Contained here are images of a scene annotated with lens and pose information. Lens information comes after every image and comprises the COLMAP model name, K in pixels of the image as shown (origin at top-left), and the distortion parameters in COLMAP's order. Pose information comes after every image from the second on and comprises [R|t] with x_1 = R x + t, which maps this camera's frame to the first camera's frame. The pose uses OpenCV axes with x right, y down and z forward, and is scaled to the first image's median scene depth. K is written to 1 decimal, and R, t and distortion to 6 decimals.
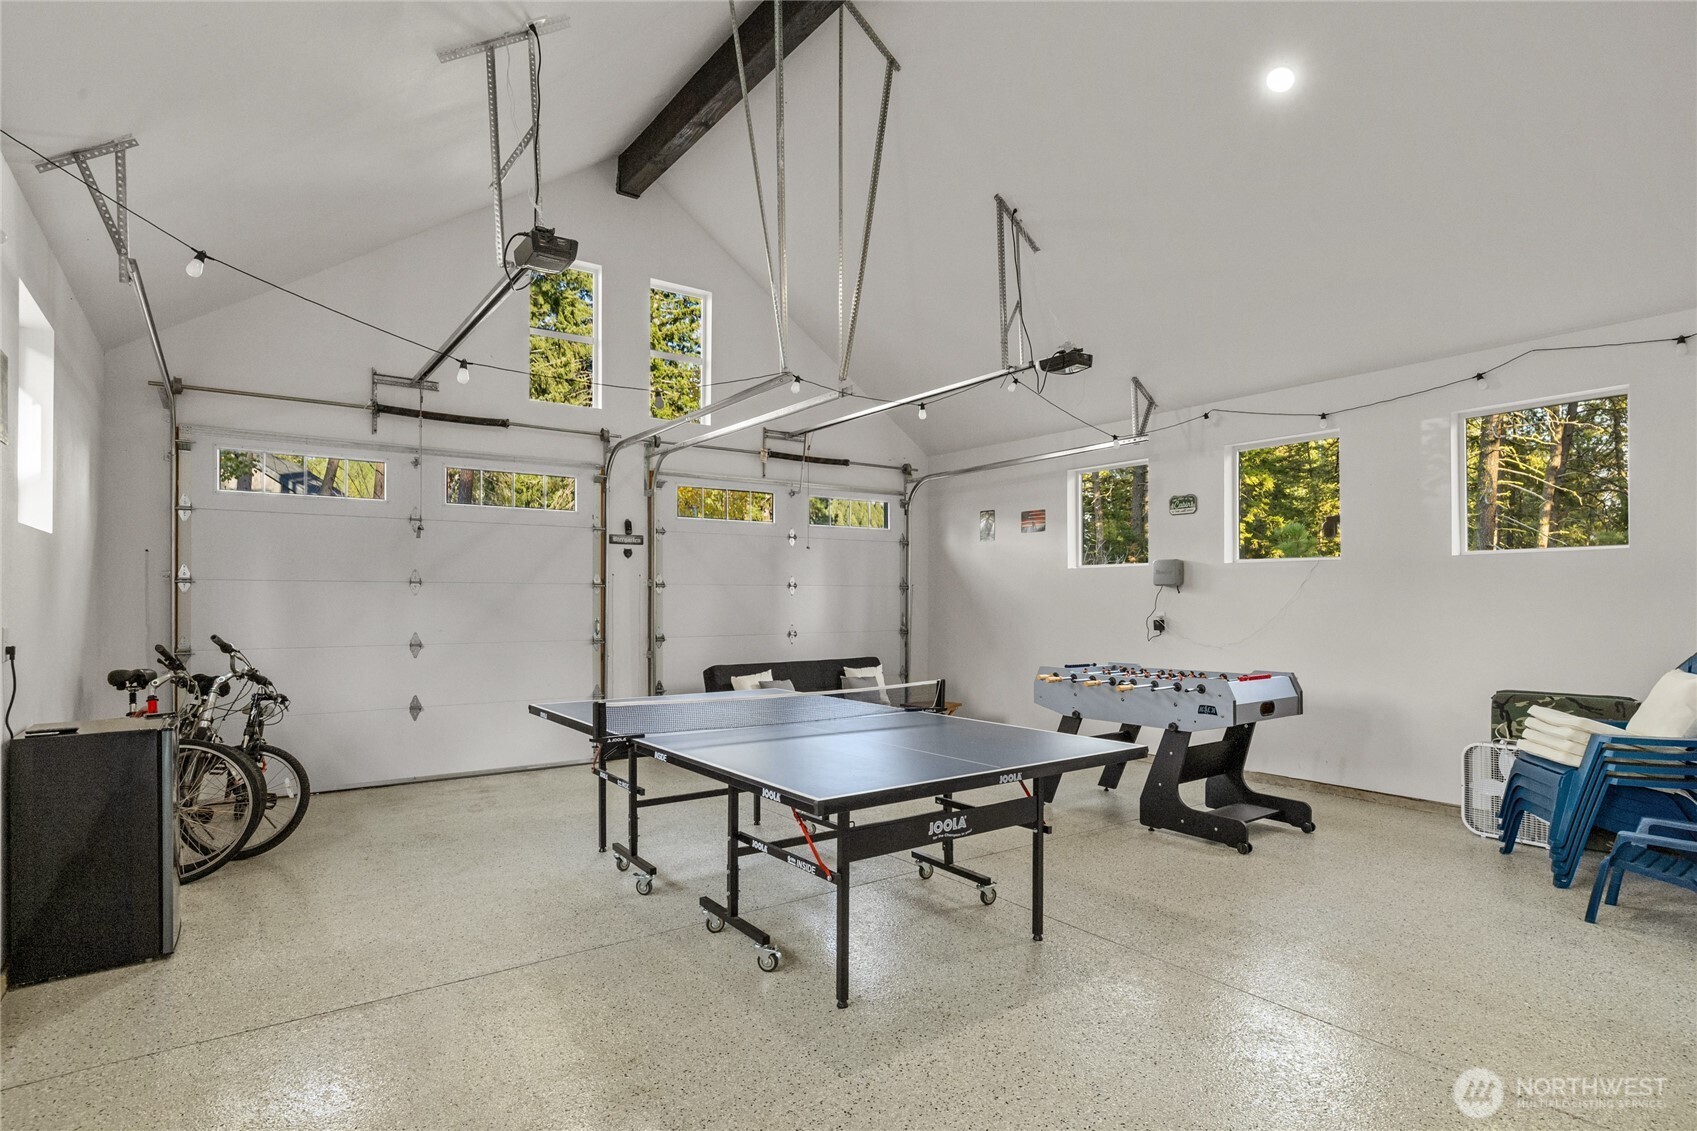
lens RADIAL K [[862.3, 0, 849.1], [0, 862.3, 596.1], [0, 0, 1]] dist [-0.000829, -0.000395]
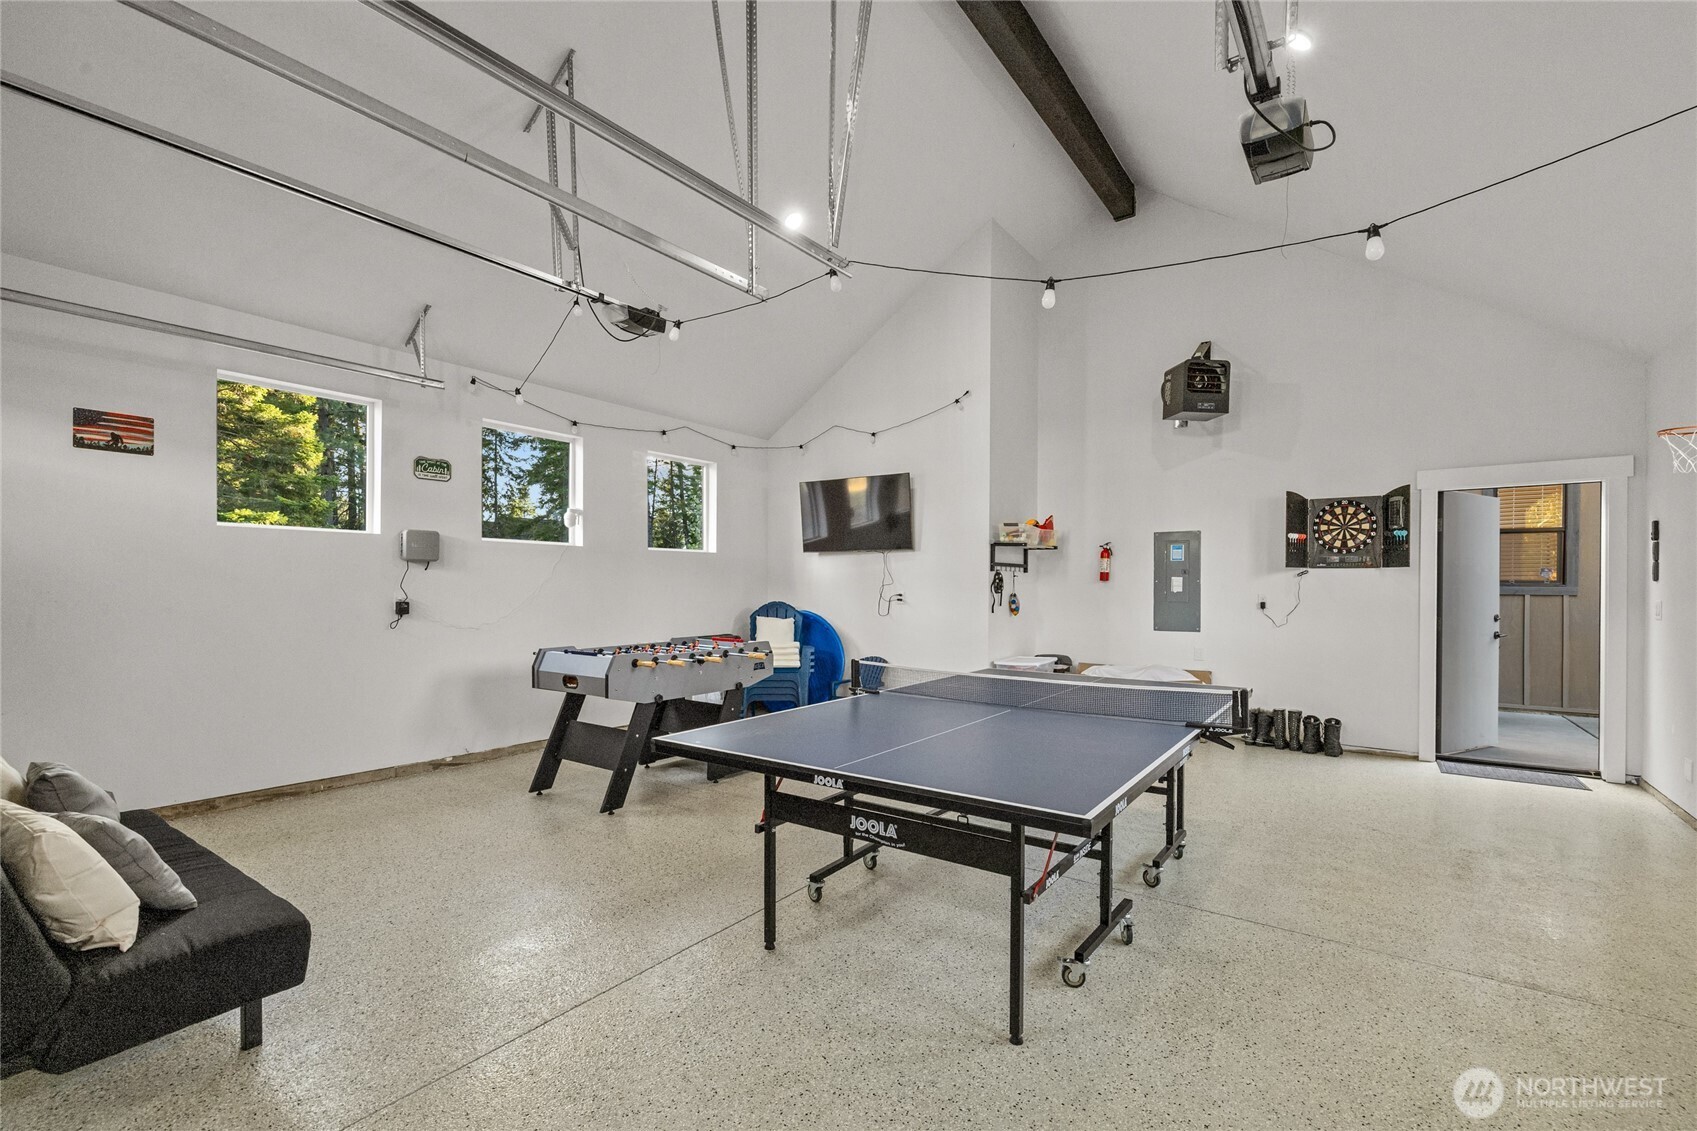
lens RADIAL K [[750.0, 0, 851.2], [0, 750.0, 589.0], [0, 0, 1]] dist [-0.000136, -0.000060]
pose [[-0.314193, -0.003605, 0.949352, -0.466233], [-0.010363, 0.999946, 0.000367, 0.010747], [-0.949303, -0.009723, -0.314213, 0.831838]]
